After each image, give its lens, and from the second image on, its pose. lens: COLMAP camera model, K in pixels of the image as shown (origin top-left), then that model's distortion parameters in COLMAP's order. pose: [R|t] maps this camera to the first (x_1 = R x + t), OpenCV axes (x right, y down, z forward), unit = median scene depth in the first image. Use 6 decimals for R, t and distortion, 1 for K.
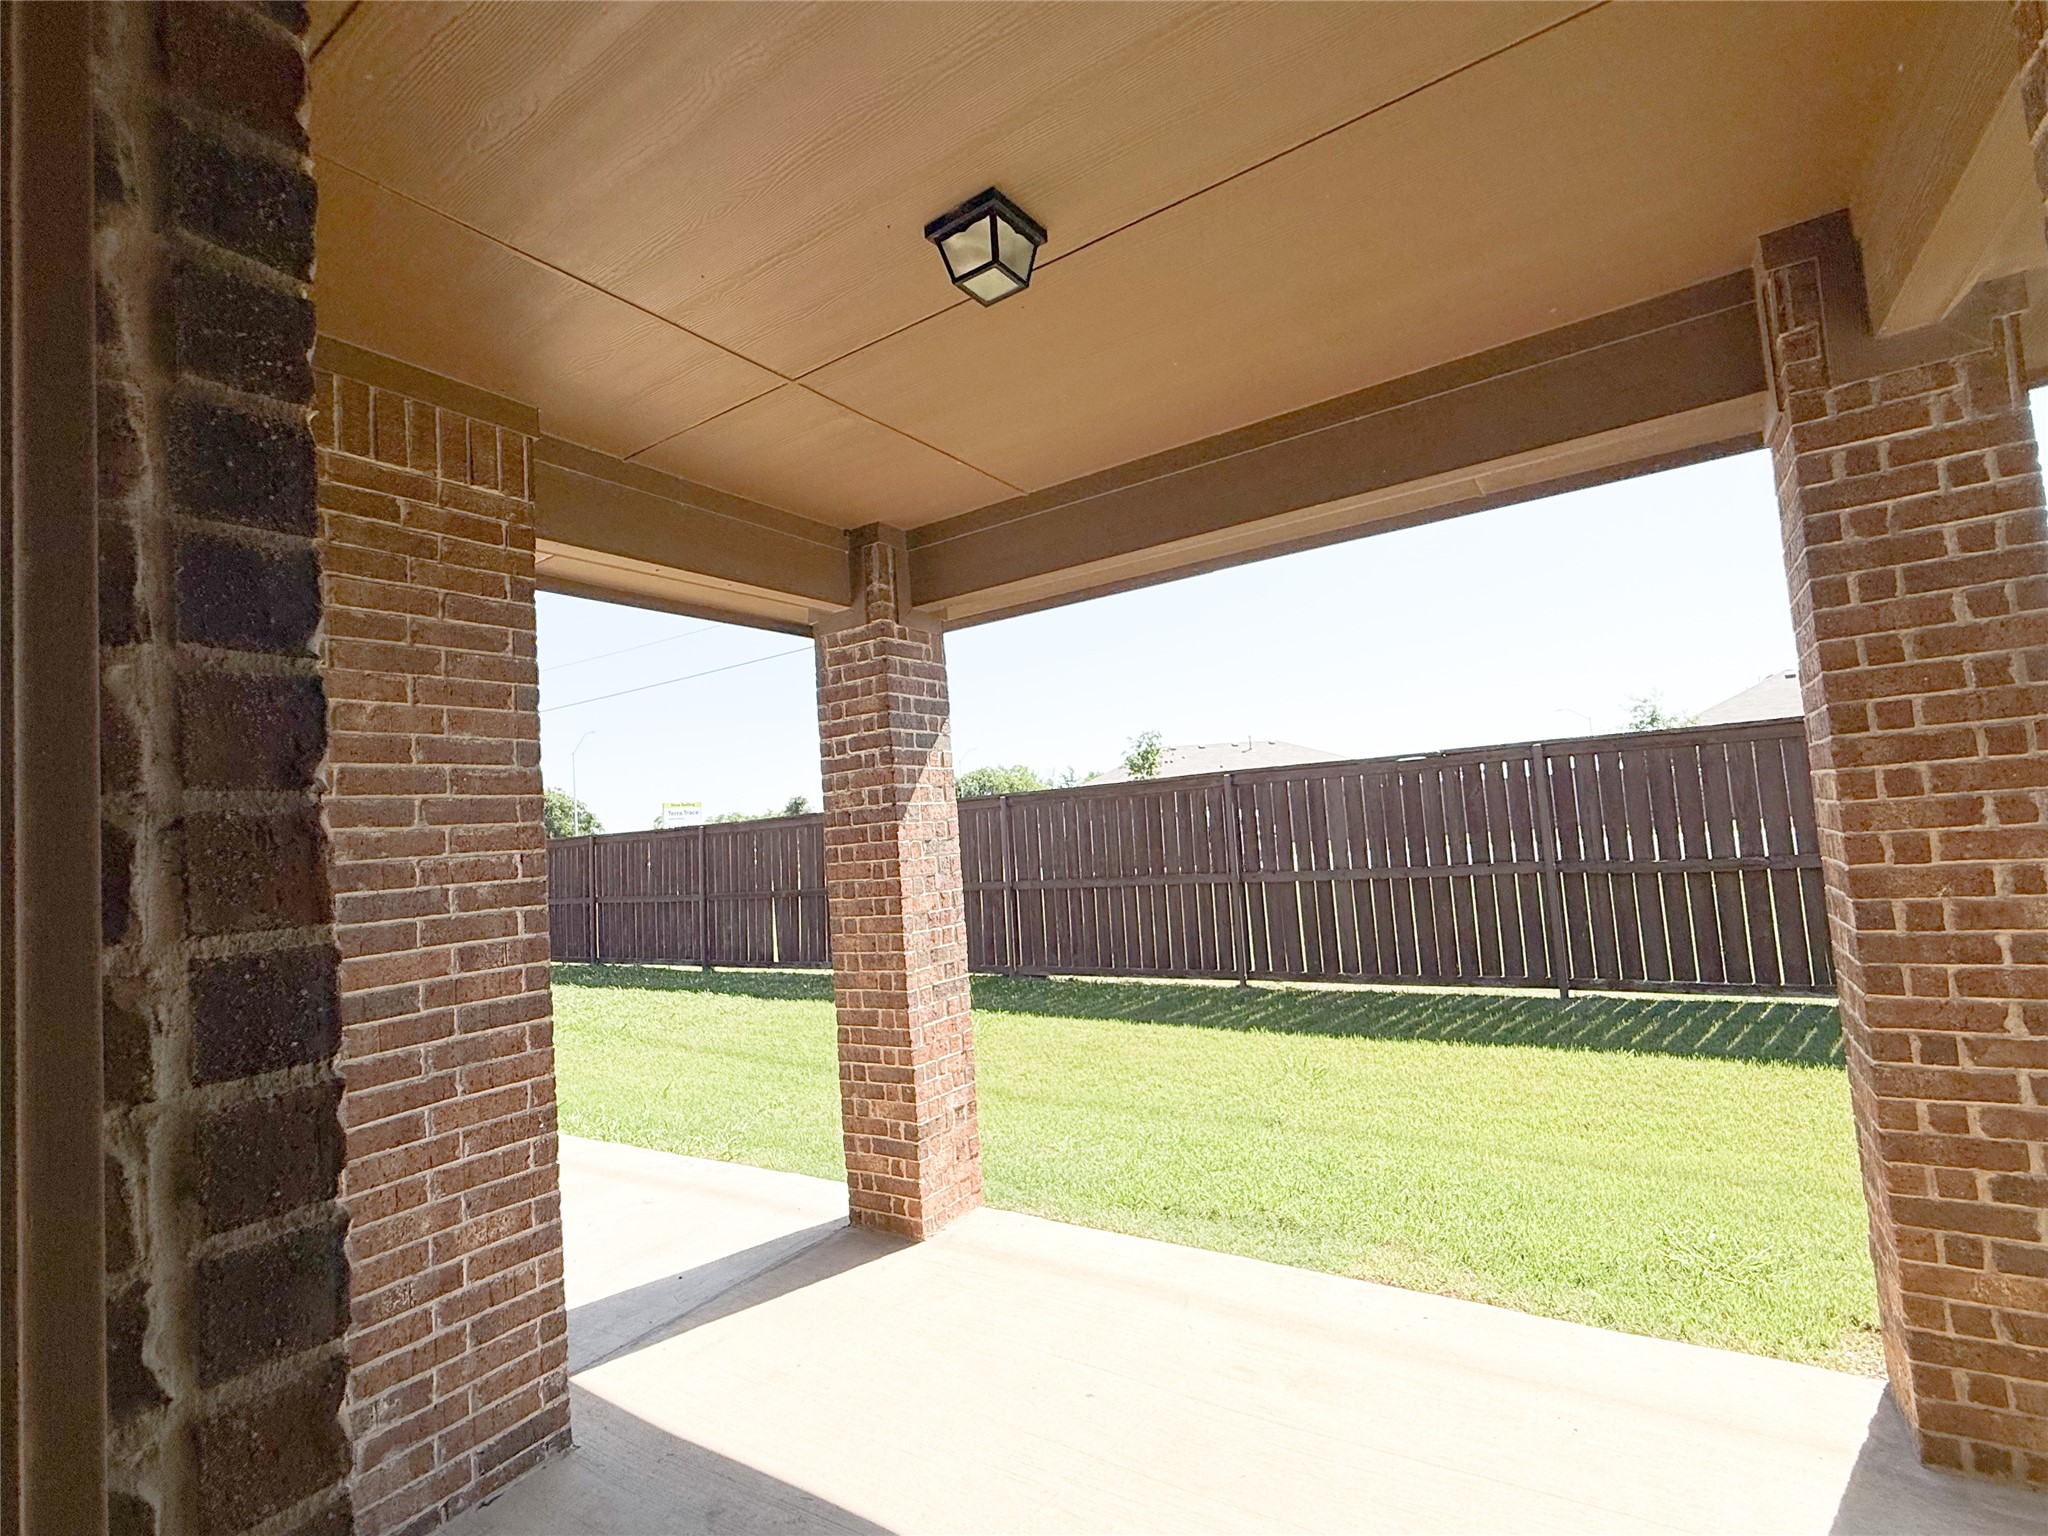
lens RADIAL K [[937.6, 0, 1025.0], [0, 937.6, 766.2], [0, 0, 1]] dist [-0.001581, 0.000168]
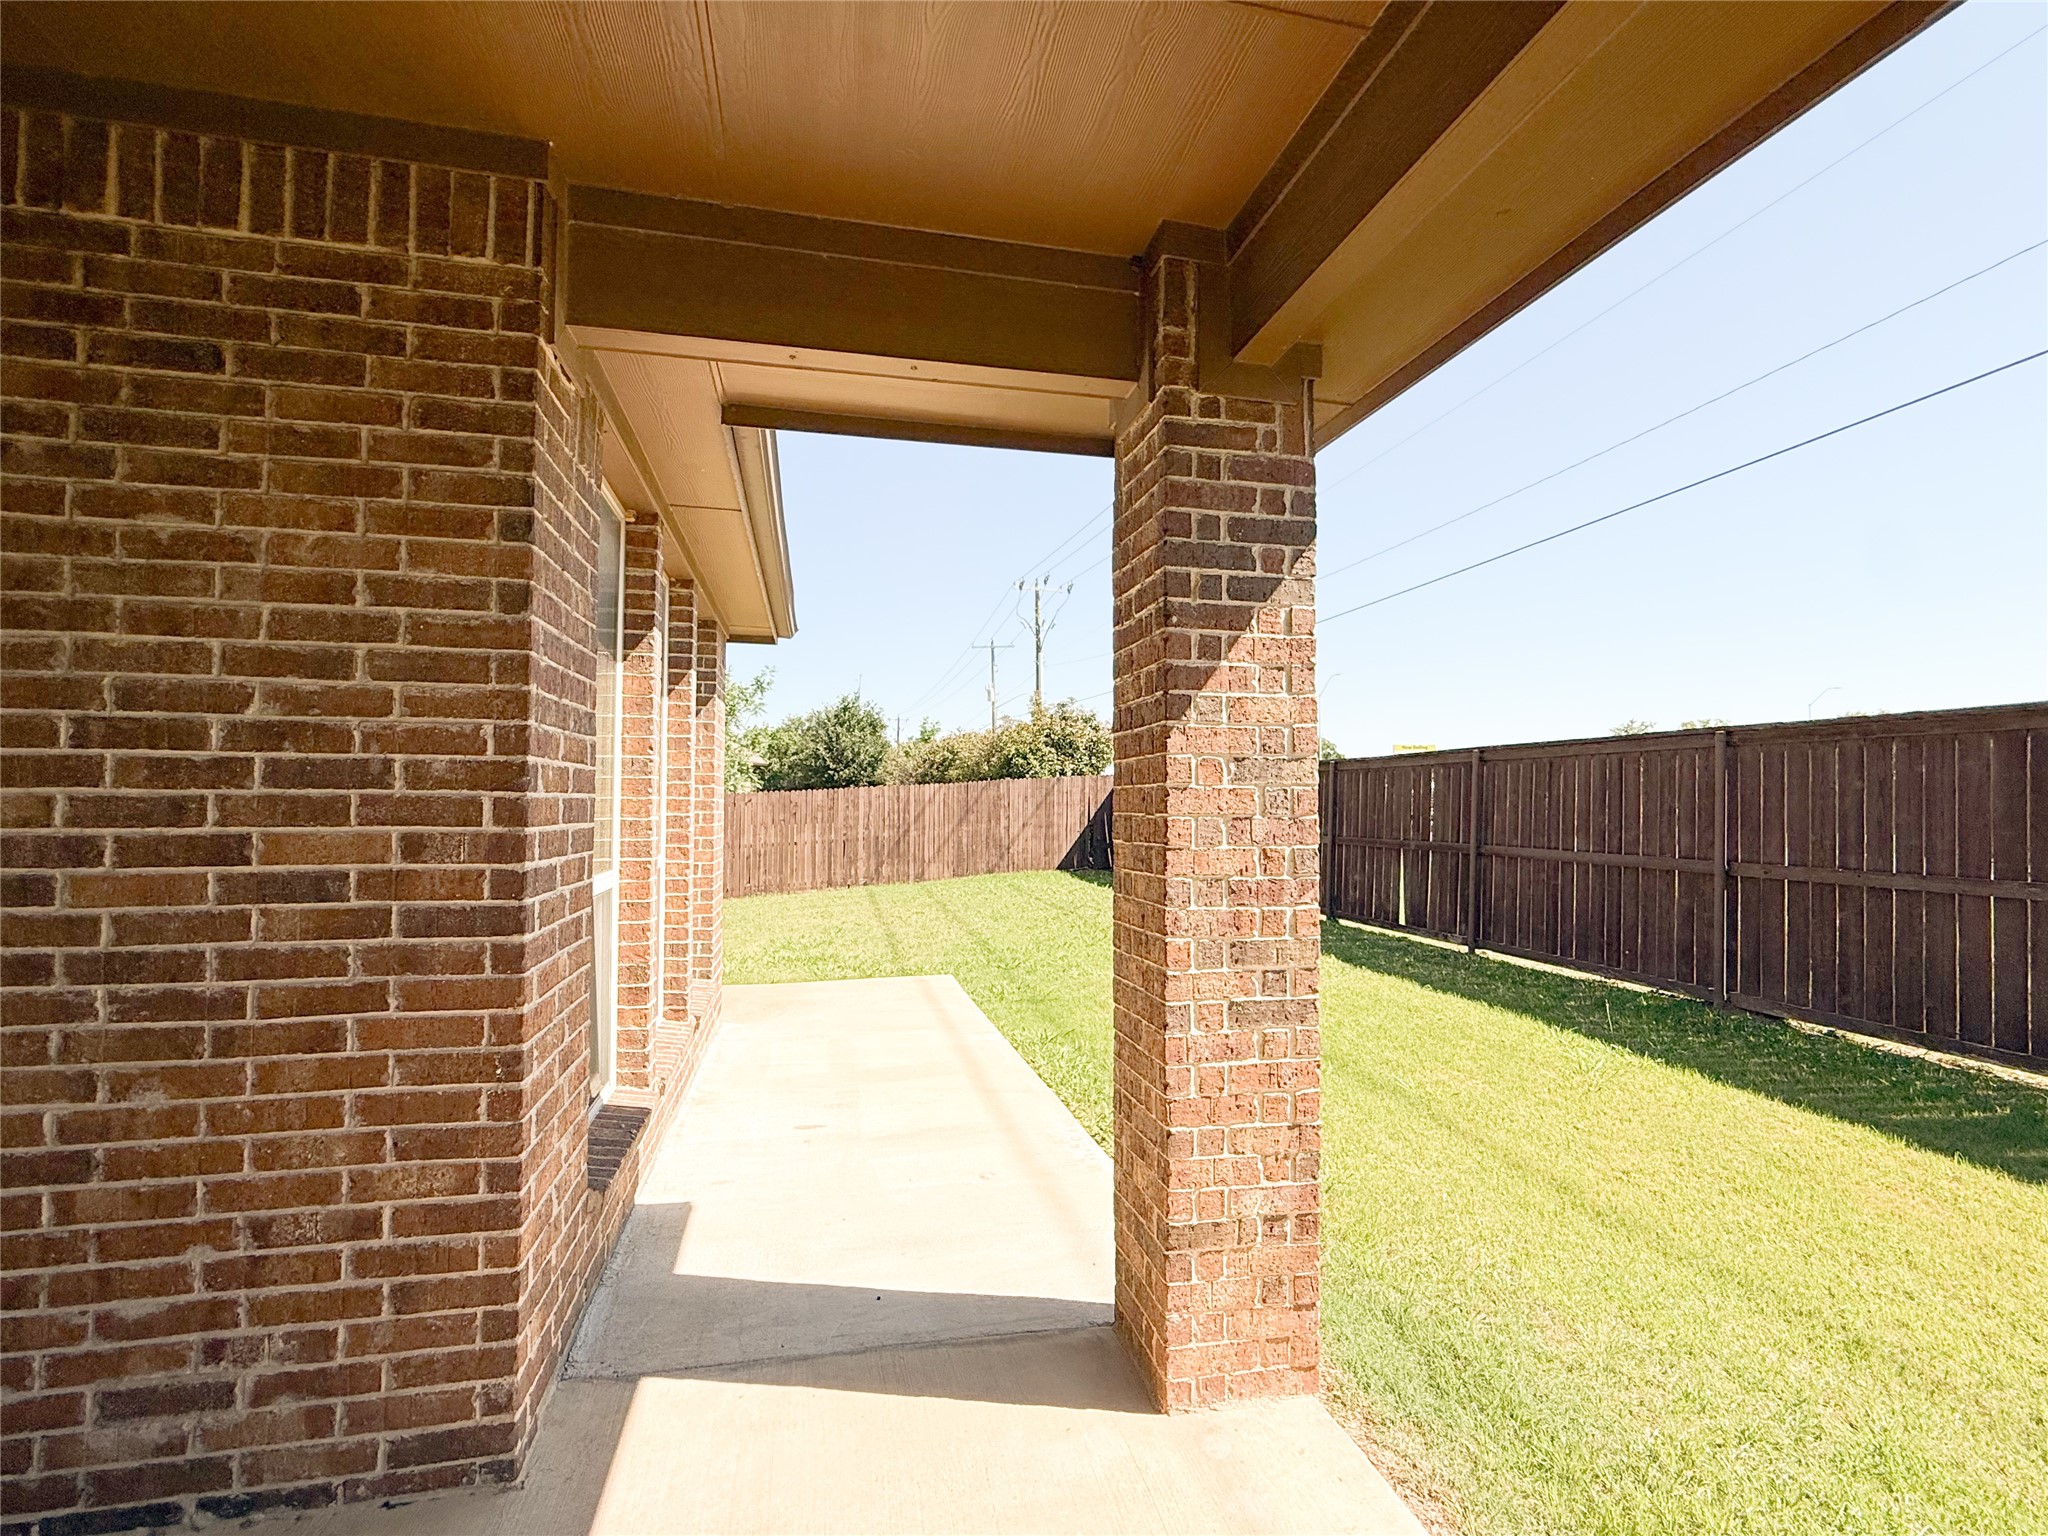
lens RADIAL K [[937.6, 0, 1020.3], [0, 937.6, 769.4], [0, 0, 1]] dist [-0.001581, 0.000168]
pose [[0.712830, 0.053053, -0.699327, 0.326331], [-0.008693, 0.997727, 0.066829, 0.075173], [0.701283, -0.041558, 0.711671, 0.752179]]
